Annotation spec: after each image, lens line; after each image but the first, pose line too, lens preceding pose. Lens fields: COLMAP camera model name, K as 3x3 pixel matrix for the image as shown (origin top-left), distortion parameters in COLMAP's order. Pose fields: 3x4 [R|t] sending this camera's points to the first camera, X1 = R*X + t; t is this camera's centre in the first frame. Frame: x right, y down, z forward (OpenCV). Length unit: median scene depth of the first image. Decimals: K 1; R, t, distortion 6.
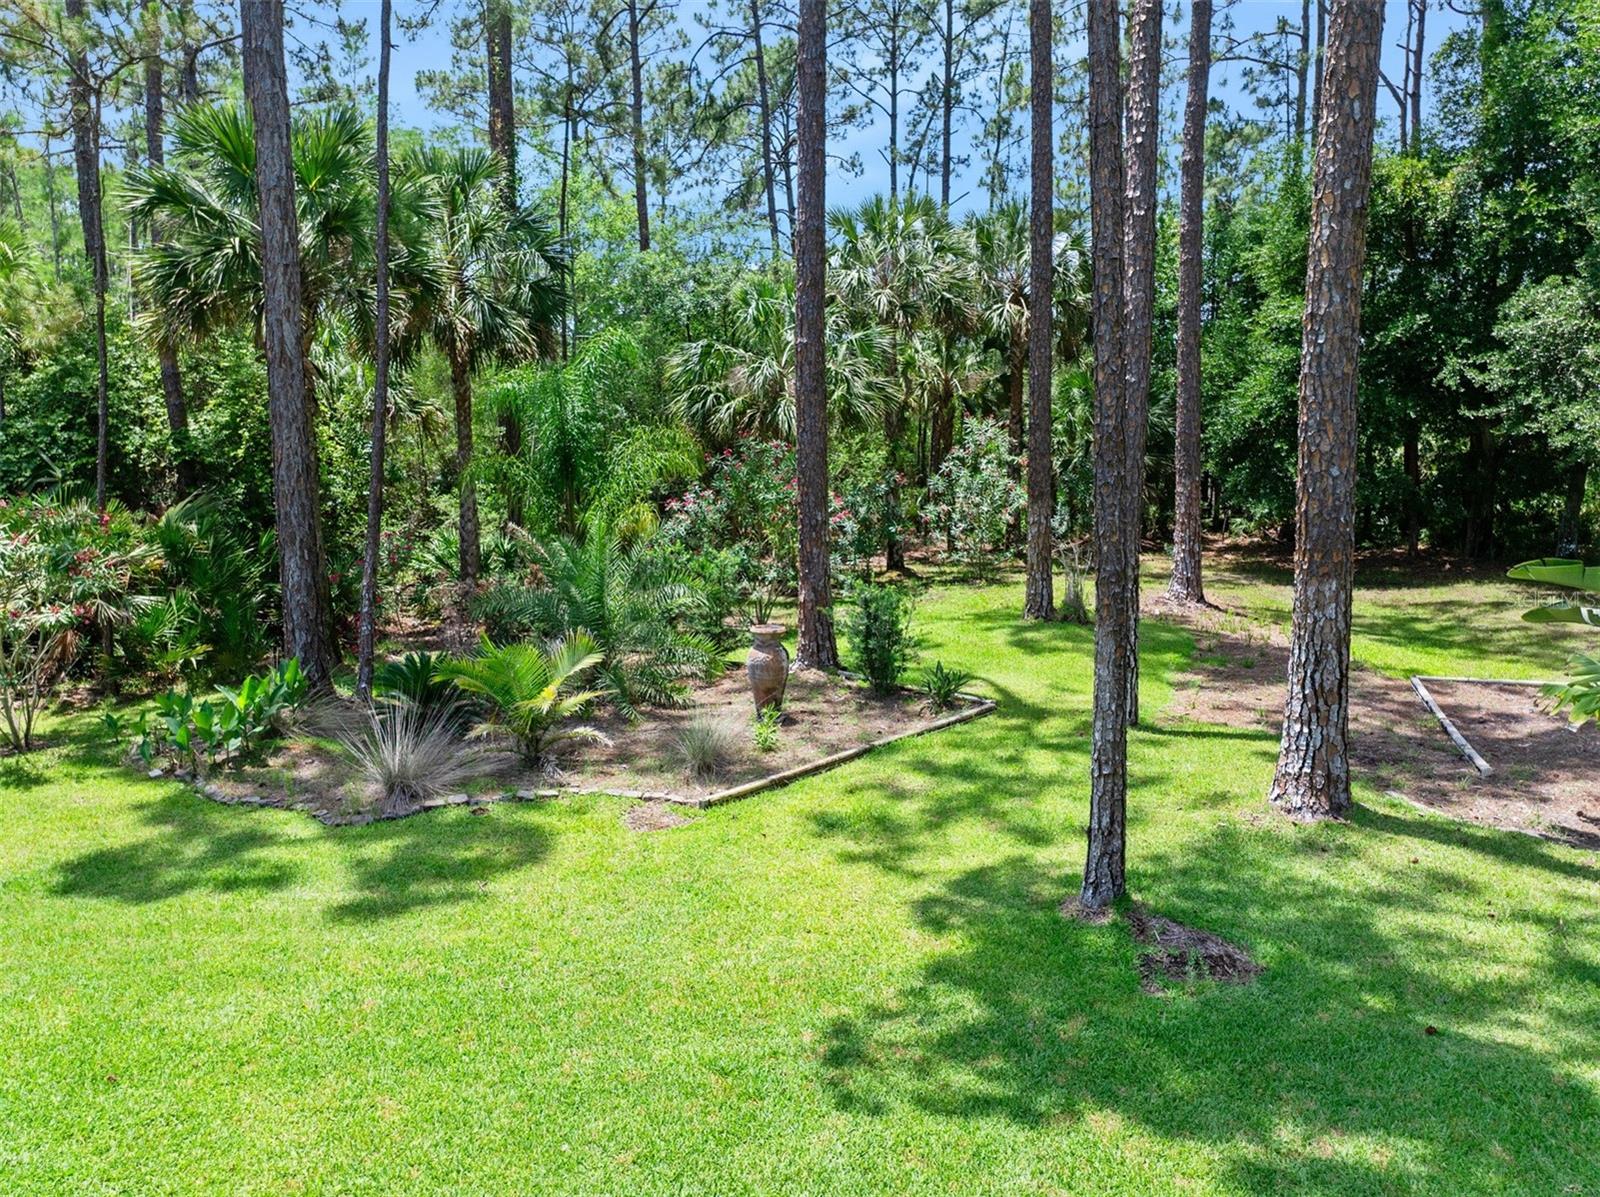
lens RADIAL K [[1129.0, 0, 798.9], [0, 1129.0, 603.6], [0, 0, 1]] dist [-0.046153, 0.009157]
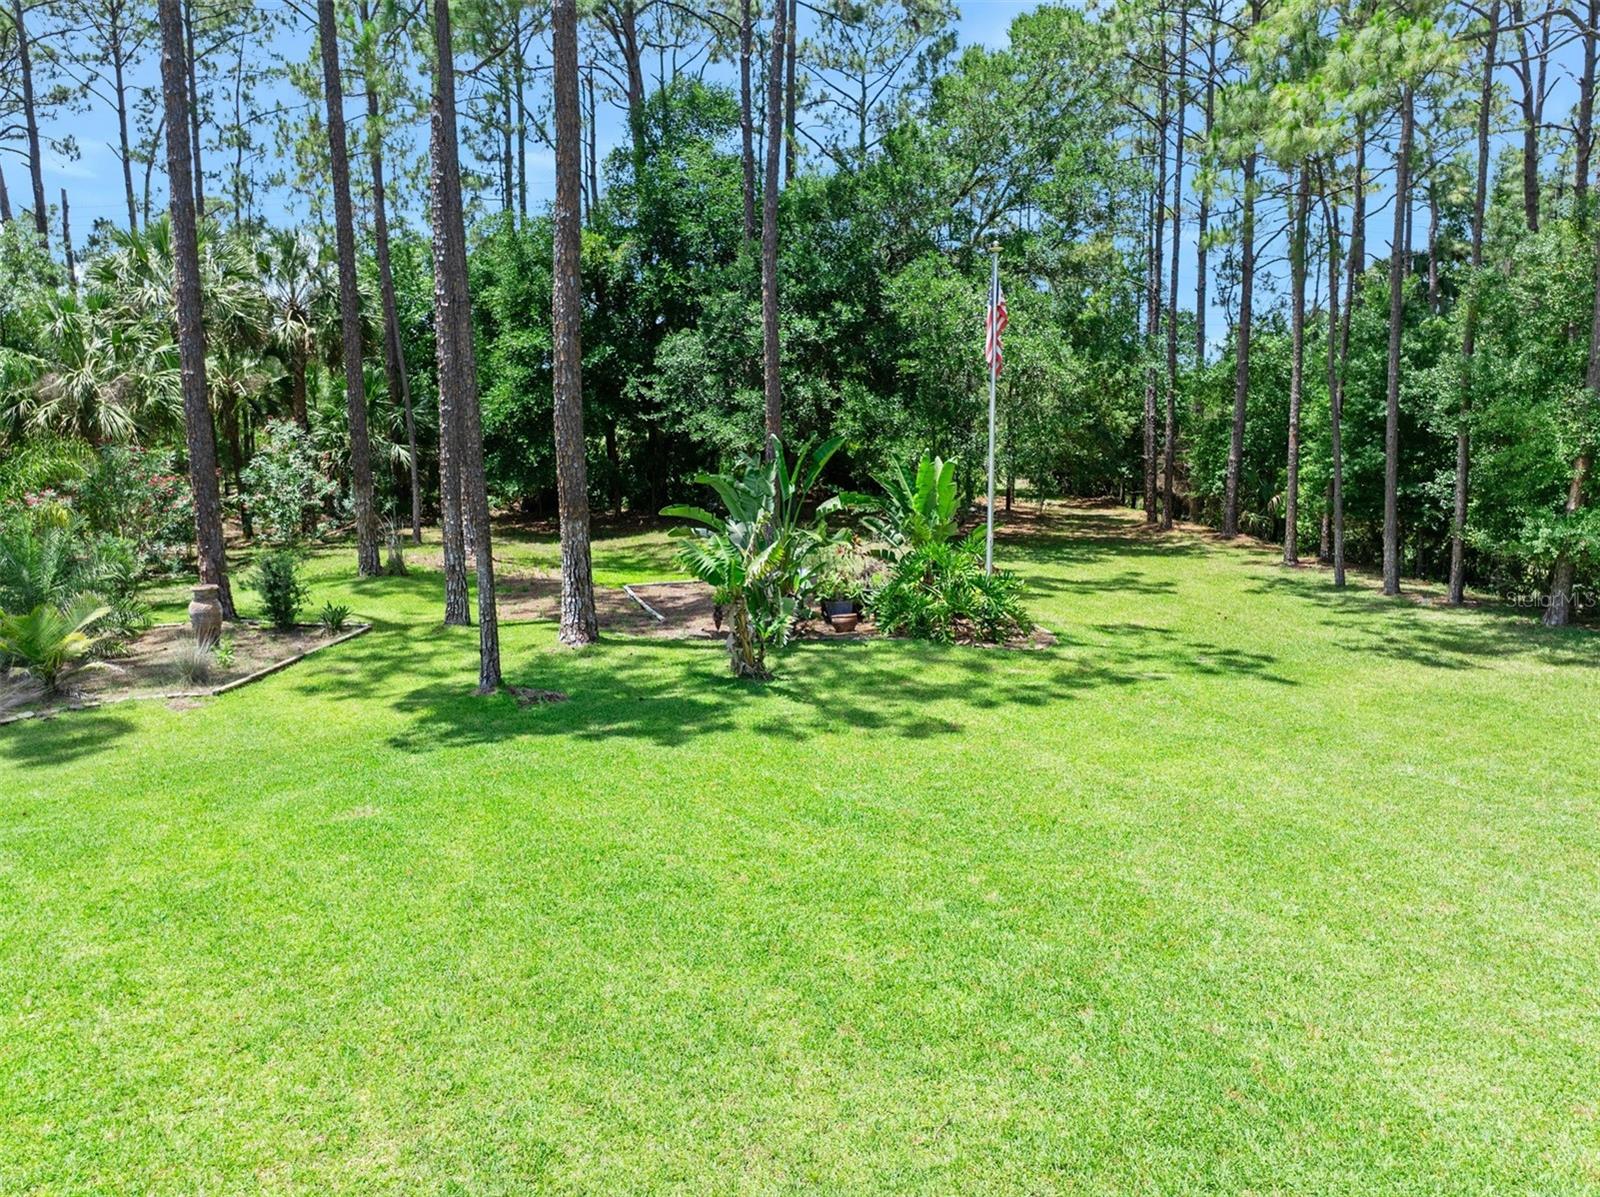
lens RADIAL K [[1129.0, 0, 809.5], [0, 1129.0, 587.6], [0, 0, 1]] dist [-0.046153, 0.009157]
pose [[0.782914, -0.089178, 0.615705, -0.173633], [0.088307, 0.995582, 0.031911, 0.027426], [-0.615830, 0.029388, 0.787331, -0.320173]]
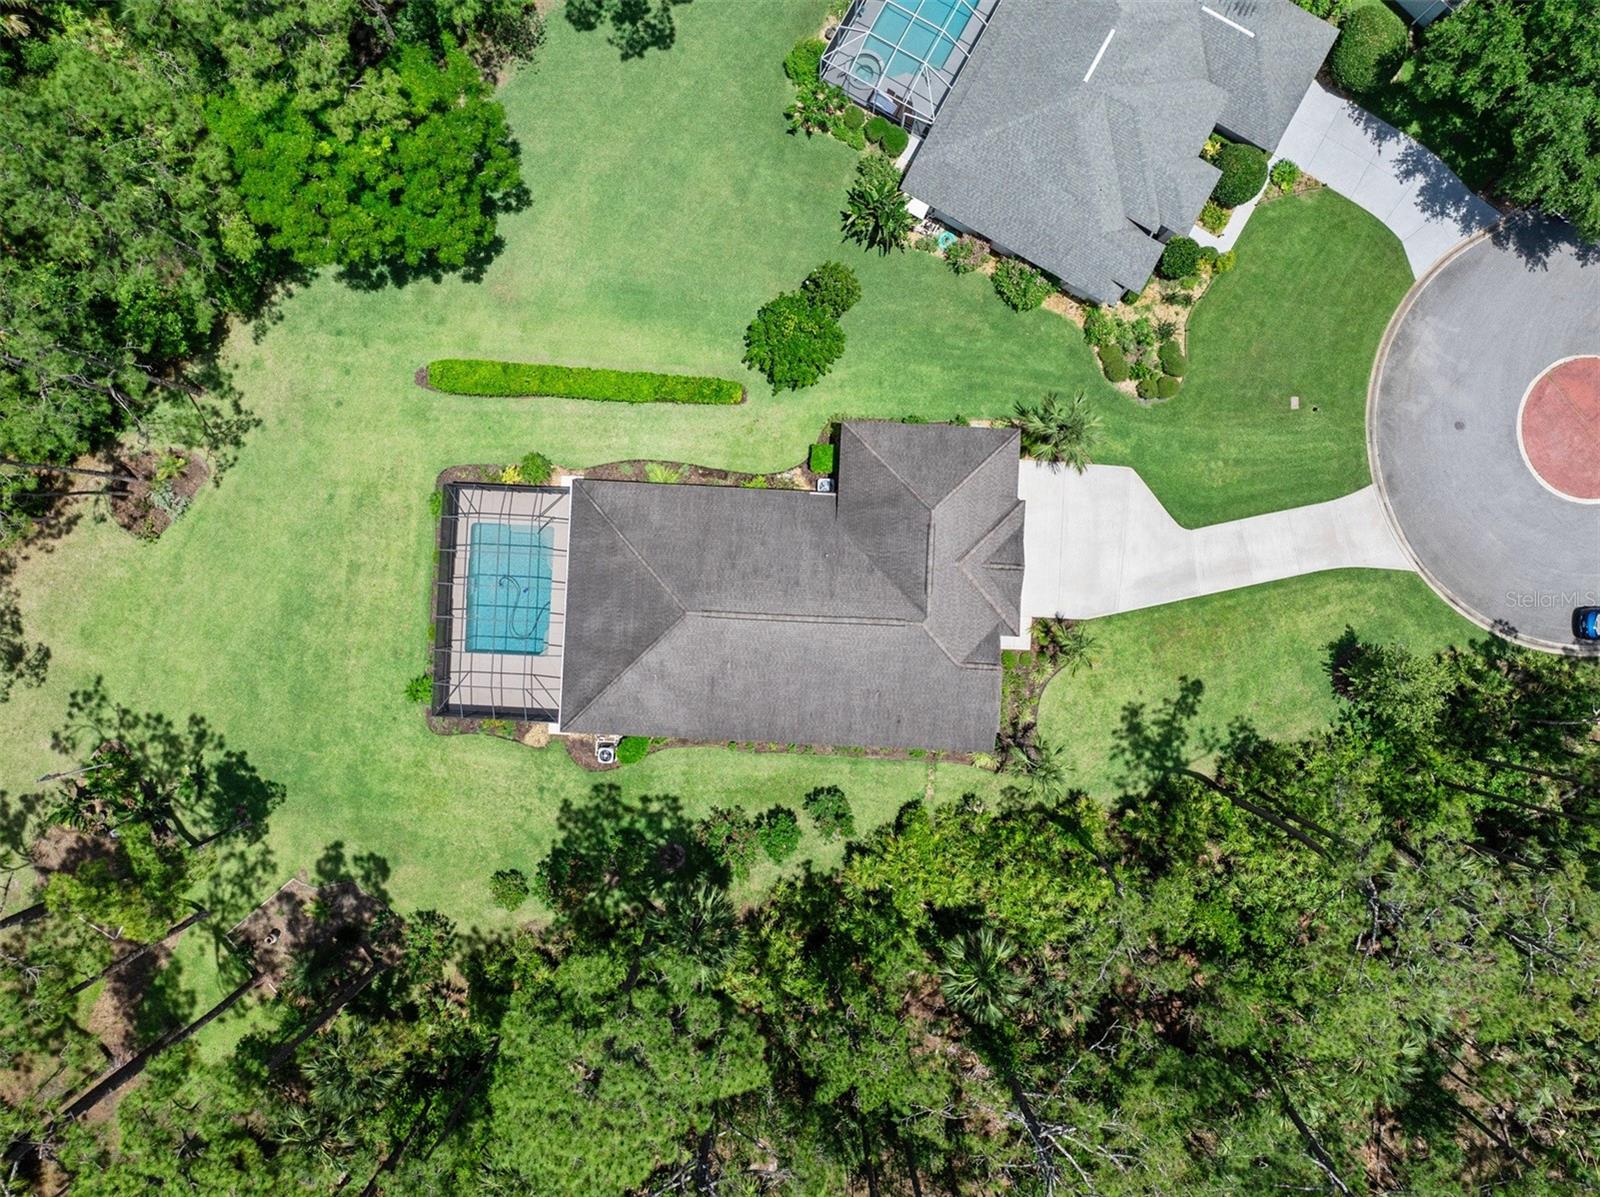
lens RADIAL K [[1129.0, 0, 803.1], [0, 1129.0, 592.4], [0, 0, 1]] dist [-0.046153, 0.009157]
pose [[-0.990103, -0.140130, -0.007700, -1.136489], [0.012749, -0.144441, 0.989431, -2.461094], [-0.139761, 0.979541, 0.144798, -0.773352]]
